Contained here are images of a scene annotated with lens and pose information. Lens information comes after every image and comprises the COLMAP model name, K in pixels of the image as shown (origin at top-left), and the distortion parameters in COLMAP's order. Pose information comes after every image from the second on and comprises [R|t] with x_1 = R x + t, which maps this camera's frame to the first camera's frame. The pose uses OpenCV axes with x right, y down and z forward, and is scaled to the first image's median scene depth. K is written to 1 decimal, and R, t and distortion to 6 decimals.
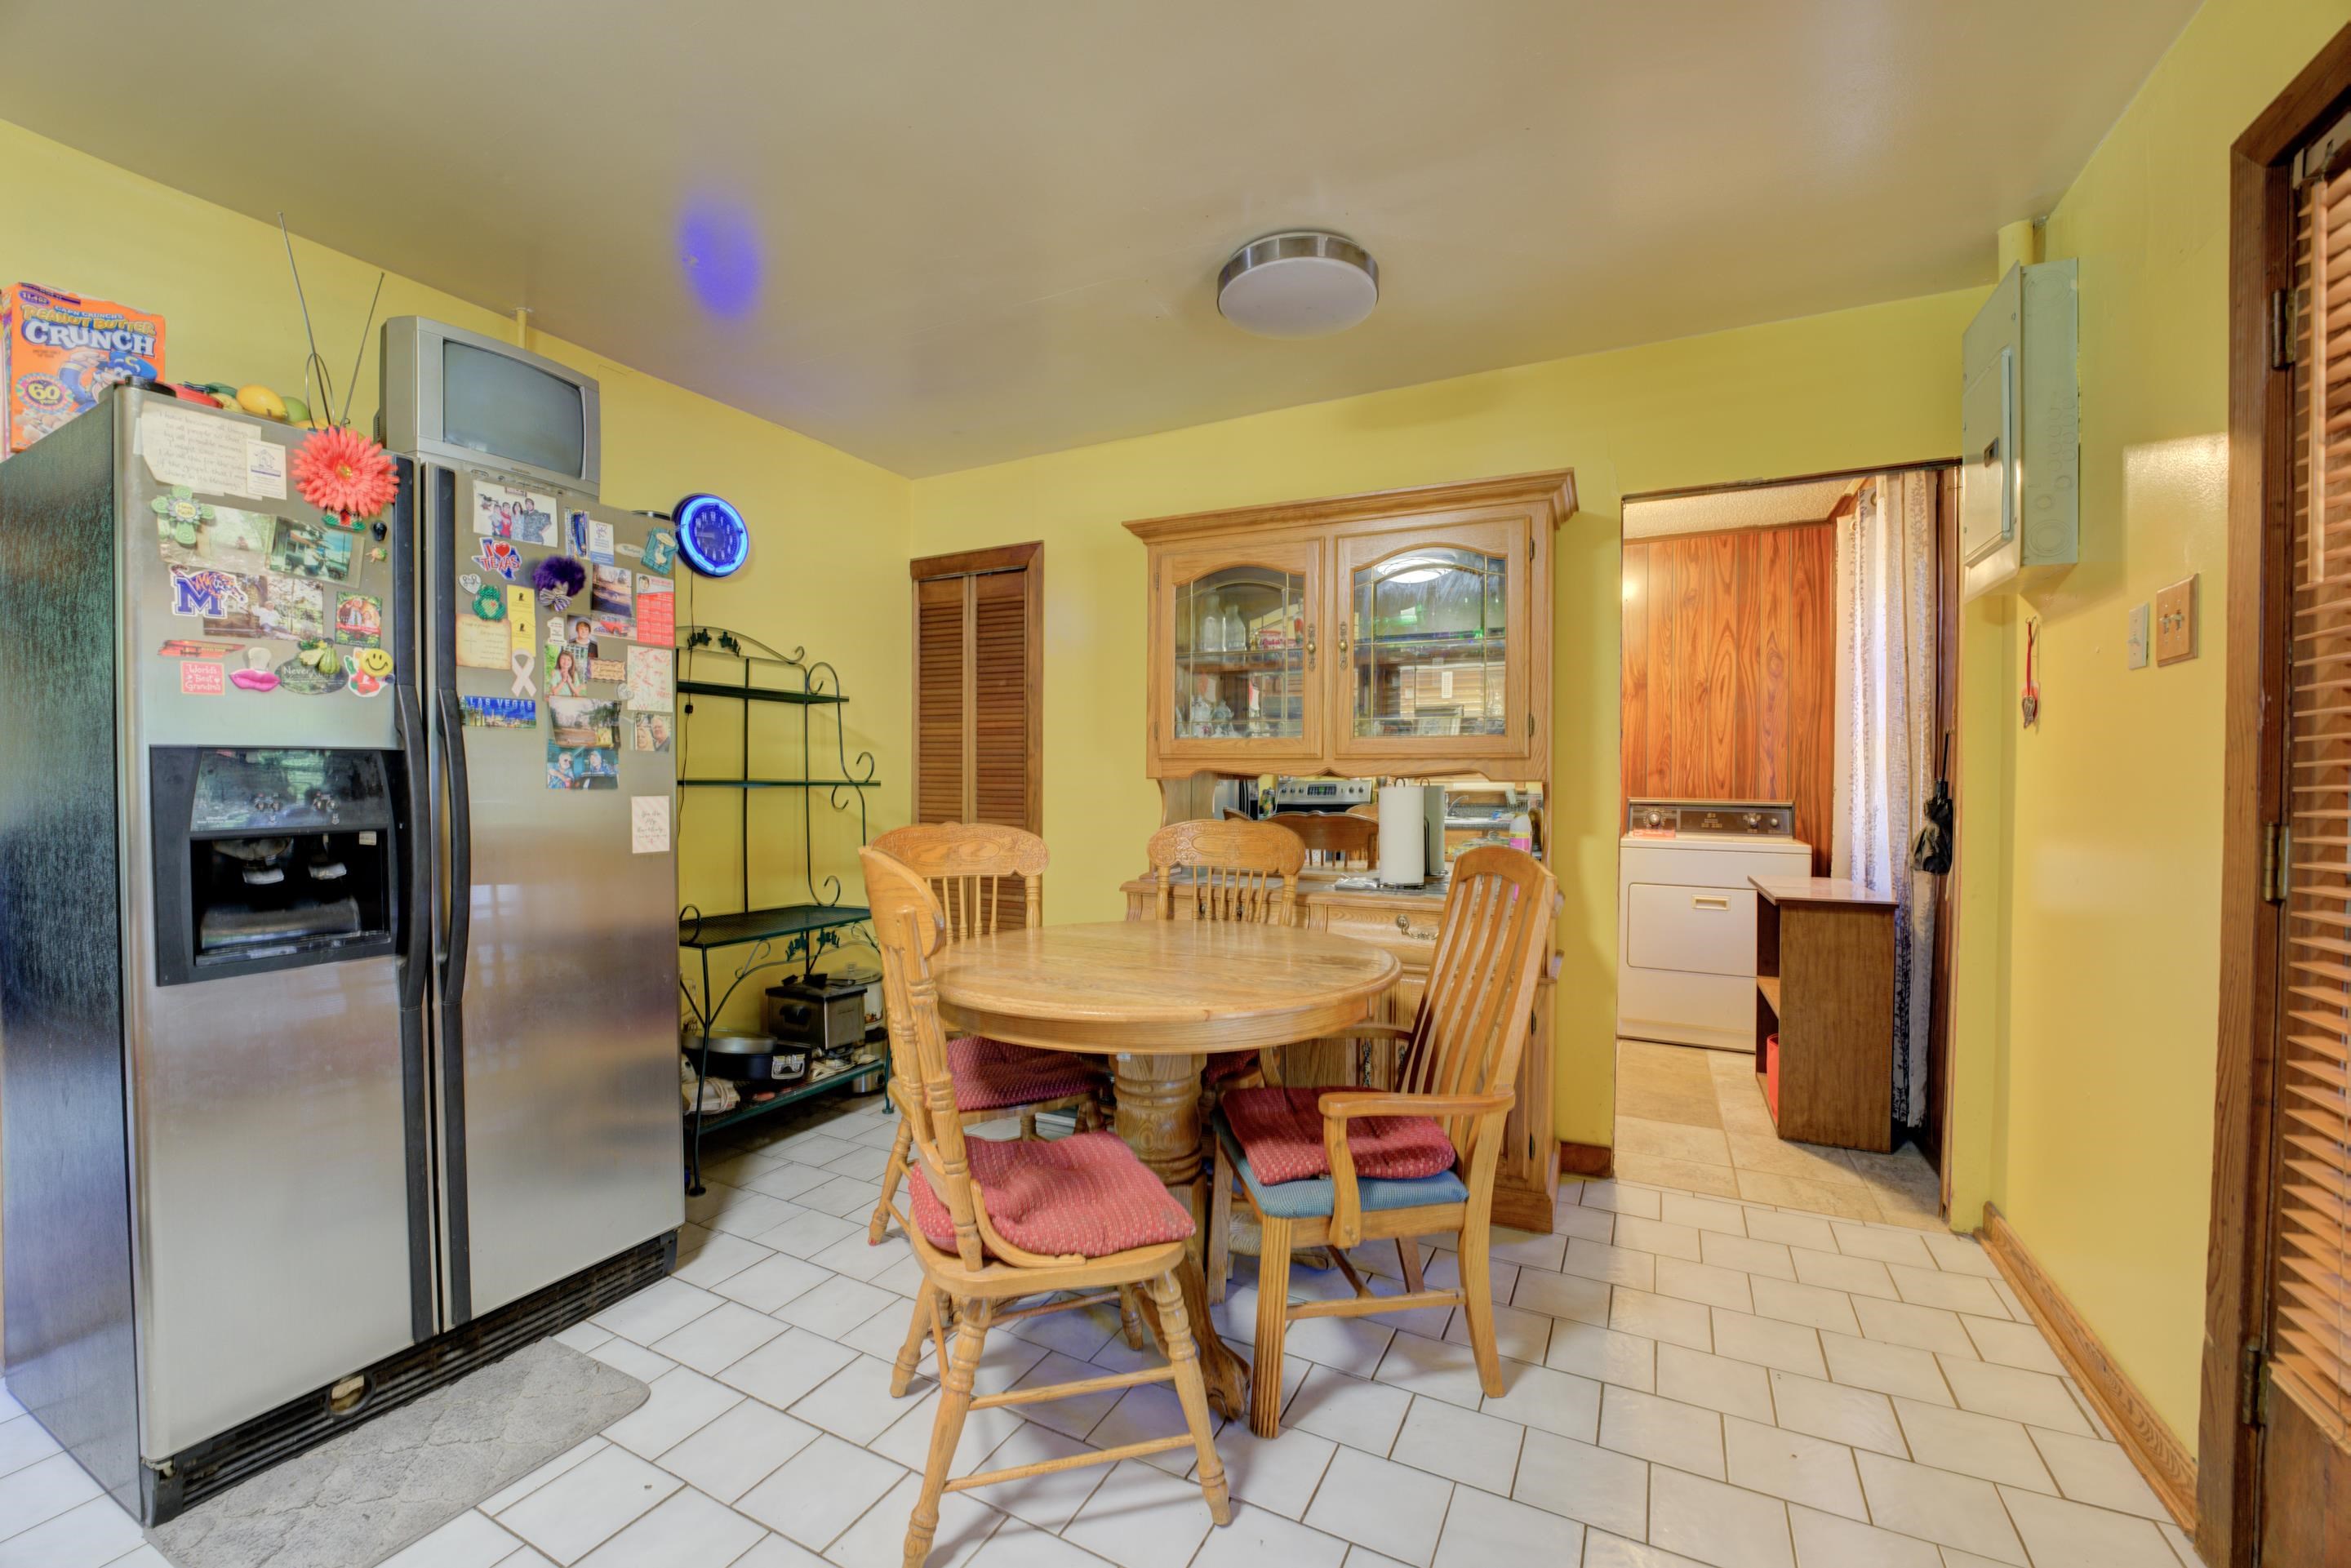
lens RADIAL K [[942.8, 0, 1175.5], [0, 942.8, 784.0], [0, 0, 1]] dist [-0.023021, 0.000063]
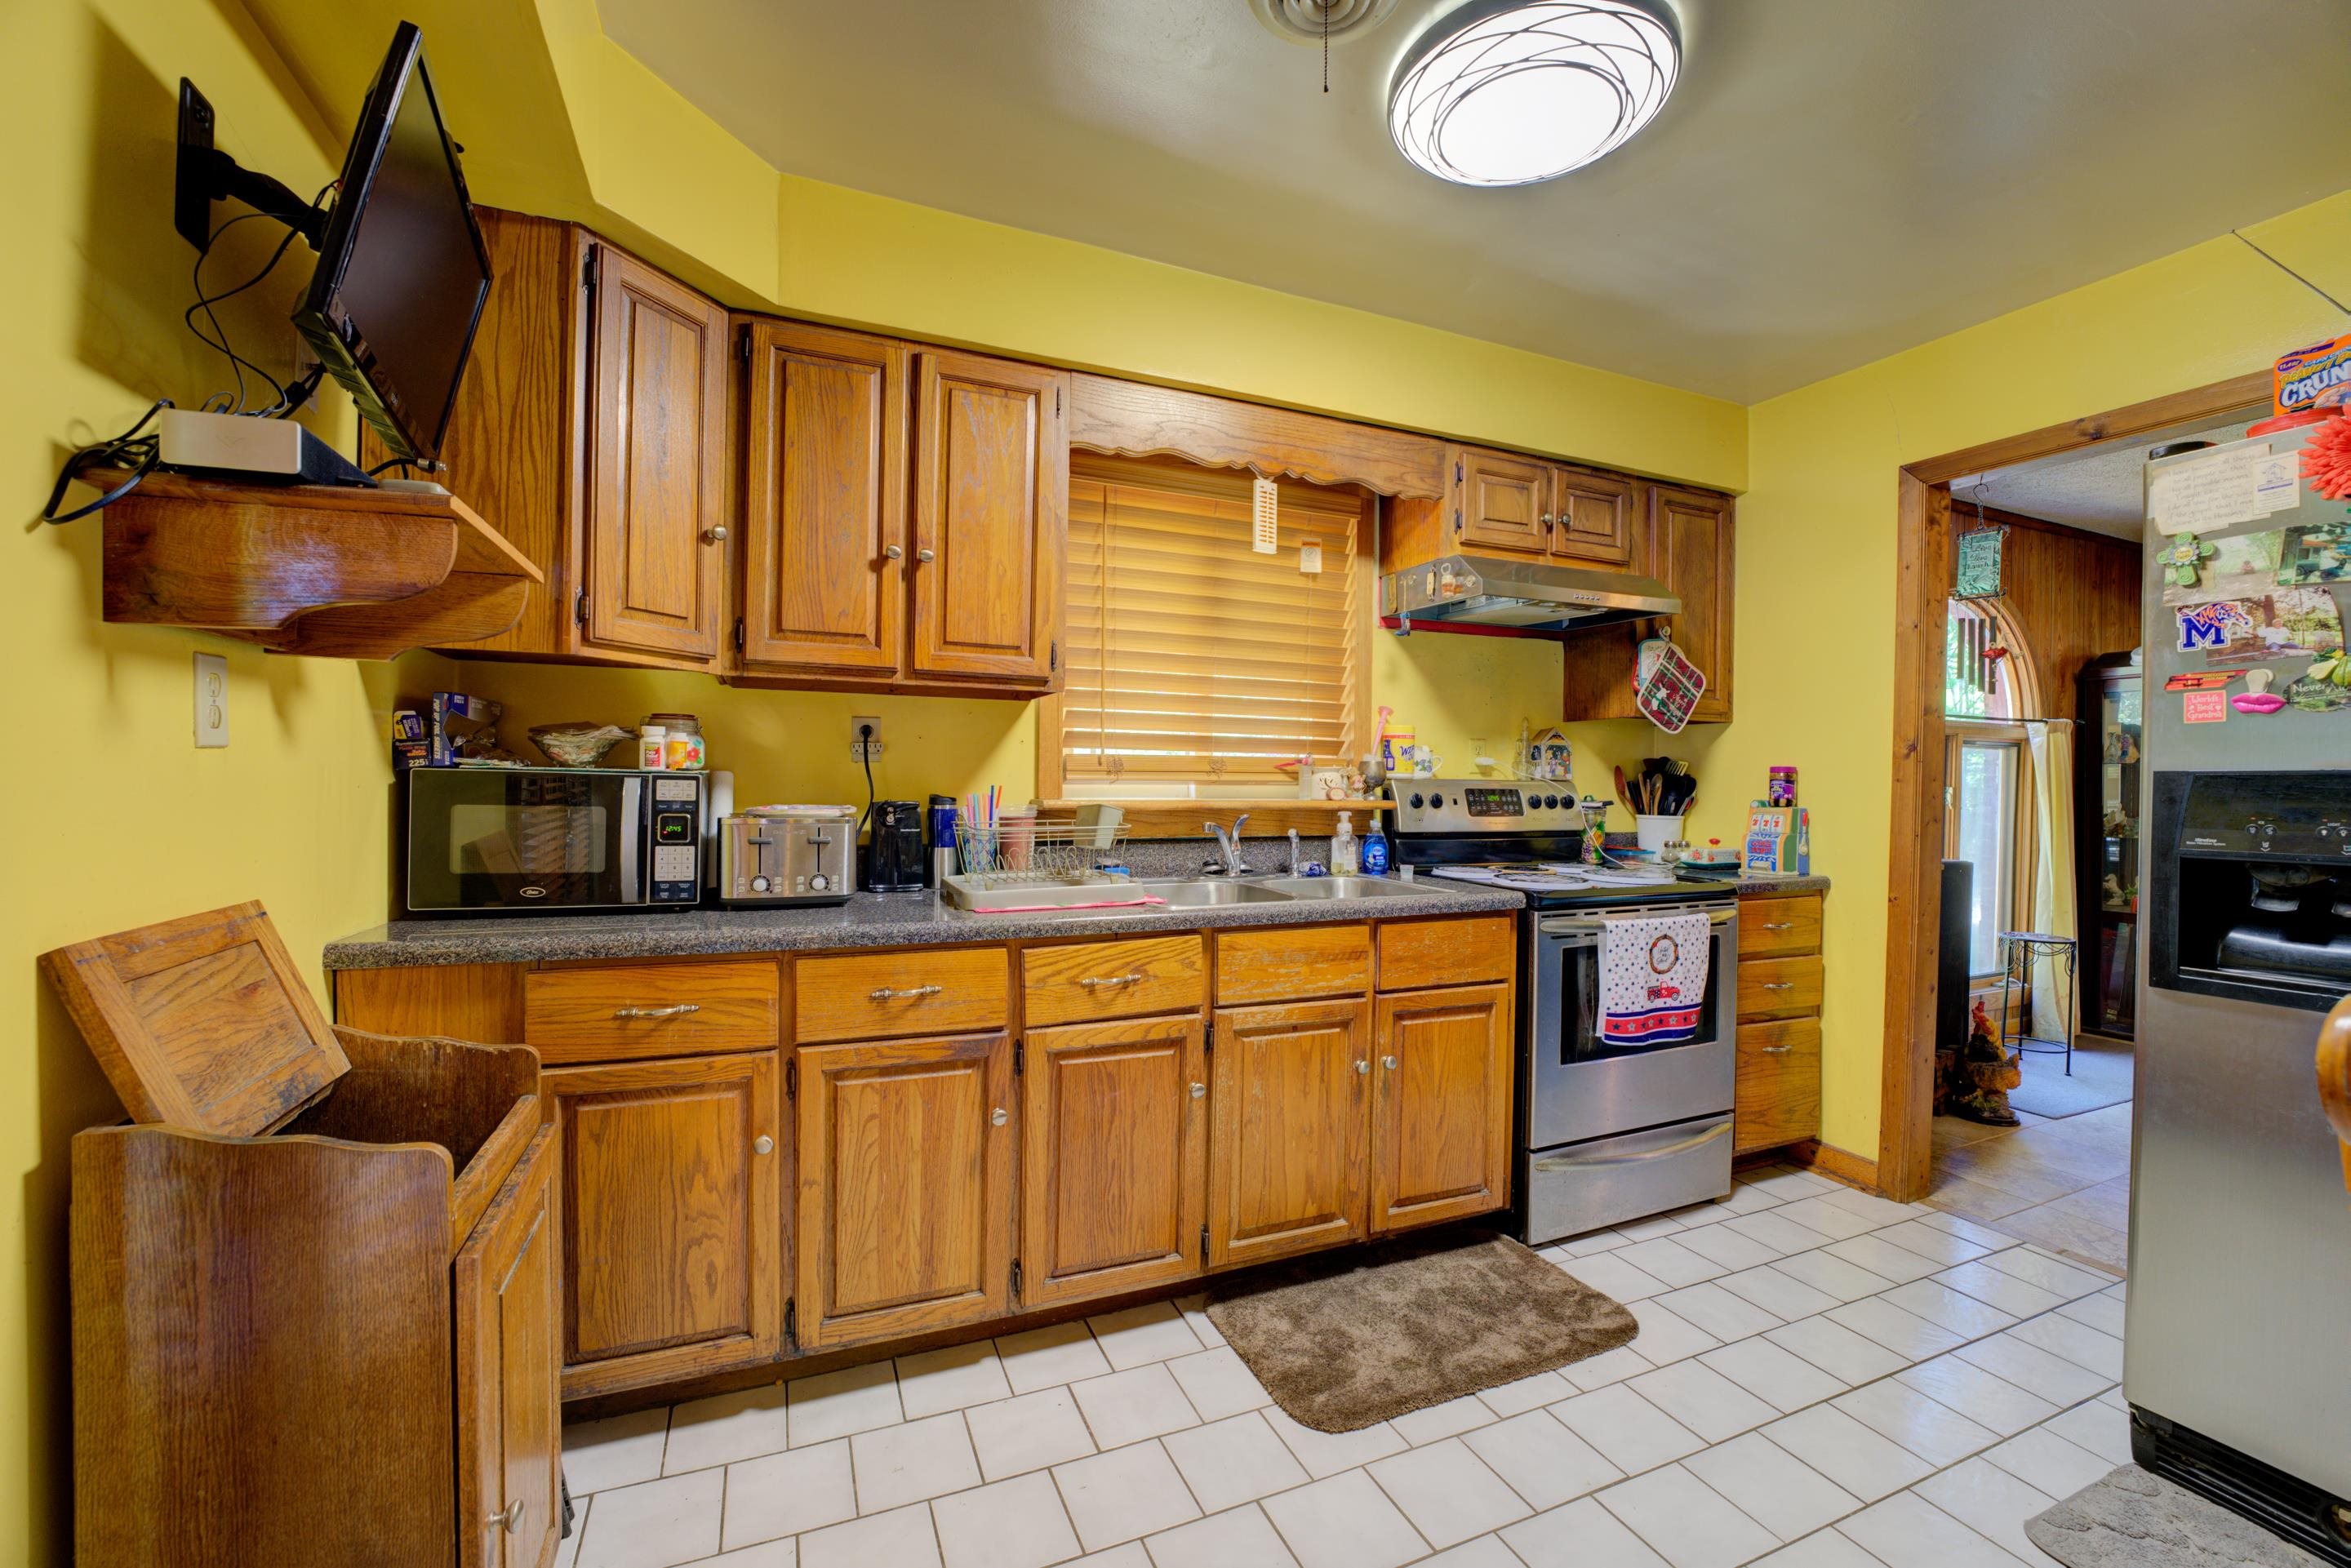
lens RADIAL K [[942.8, 0, 1175.5], [0, 942.8, 784.0], [0, 0, 1]] dist [-0.023021, 0.000063]
pose [[-0.644587, -0.007248, -0.764496, 0.485837], [-0.021678, 0.999726, 0.008800, -0.010241], [0.764223, 0.022245, -0.644568, 0.749630]]
